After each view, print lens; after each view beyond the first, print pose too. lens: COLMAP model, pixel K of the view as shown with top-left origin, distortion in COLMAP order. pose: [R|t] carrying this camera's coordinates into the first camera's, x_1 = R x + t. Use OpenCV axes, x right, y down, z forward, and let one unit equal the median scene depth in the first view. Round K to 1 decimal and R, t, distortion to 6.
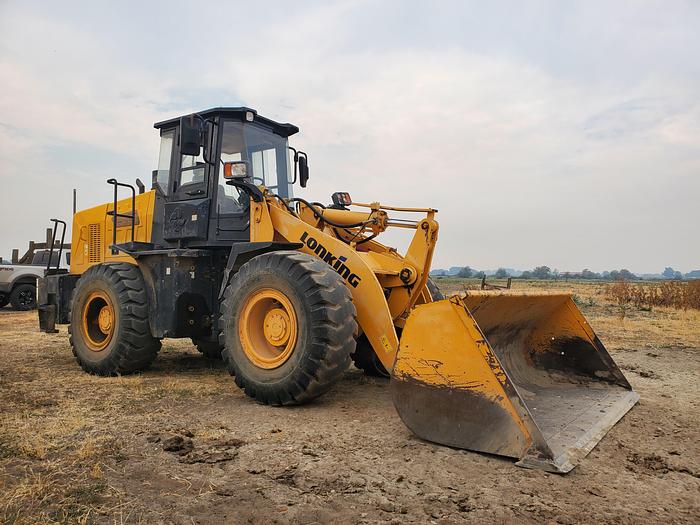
lens RADIAL K [[561.6, 0, 351.5], [0, 561.6, 261.9], [0, 0, 1]] dist [0.011187, 0.003700]
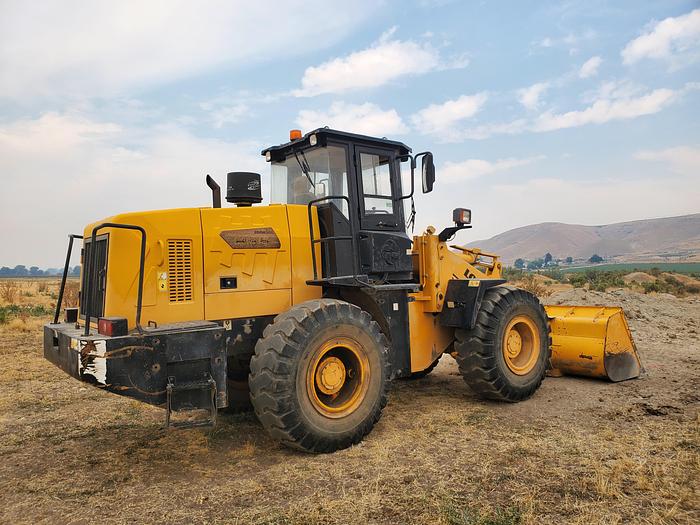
lens RADIAL K [[561.6, 0, 351.5], [0, 561.6, 261.9], [0, 0, 1]] dist [0.011187, 0.003700]
pose [[0.279064, 0.009193, 0.960228, -1.471303], [-0.016715, 0.999849, -0.004715, -0.063311], [-0.960127, -0.014734, 0.279176, 0.956682]]
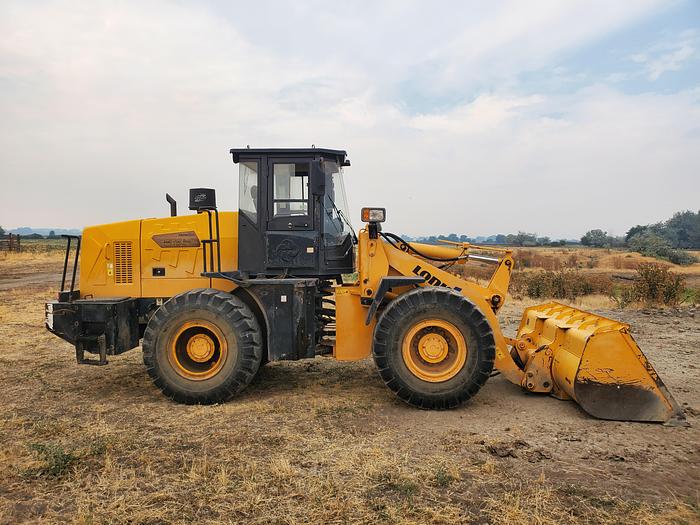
lens RADIAL K [[561.6, 0, 351.5], [0, 561.6, 261.9], [0, 0, 1]] dist [0.011187, 0.003700]
pose [[0.860379, -0.019143, 0.509295, -0.893628], [-0.017672, 0.997573, 0.067351, -0.152377], [-0.509348, -0.066947, 0.857952, 0.022791]]
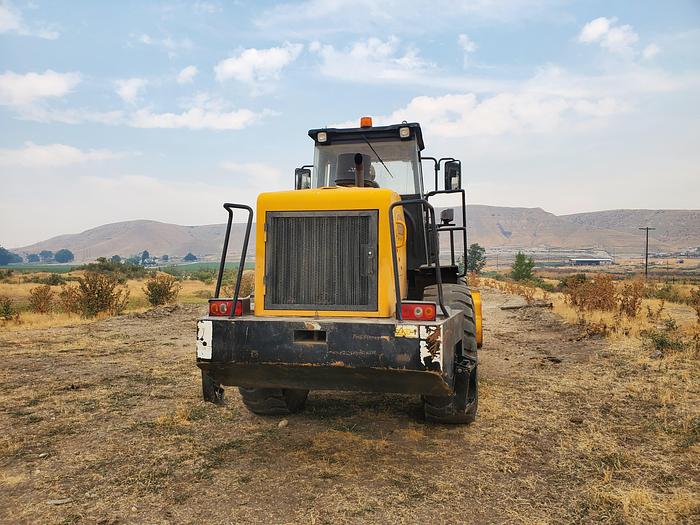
lens RADIAL K [[561.6, 0, 351.5], [0, 561.6, 261.9], [0, 0, 1]] dist [0.011187, 0.003700]
pose [[-0.450265, 0.005194, 0.892880, -1.410805], [-0.025896, 0.999486, -0.018873, -0.014744], [-0.892519, -0.031620, -0.449900, 1.985035]]
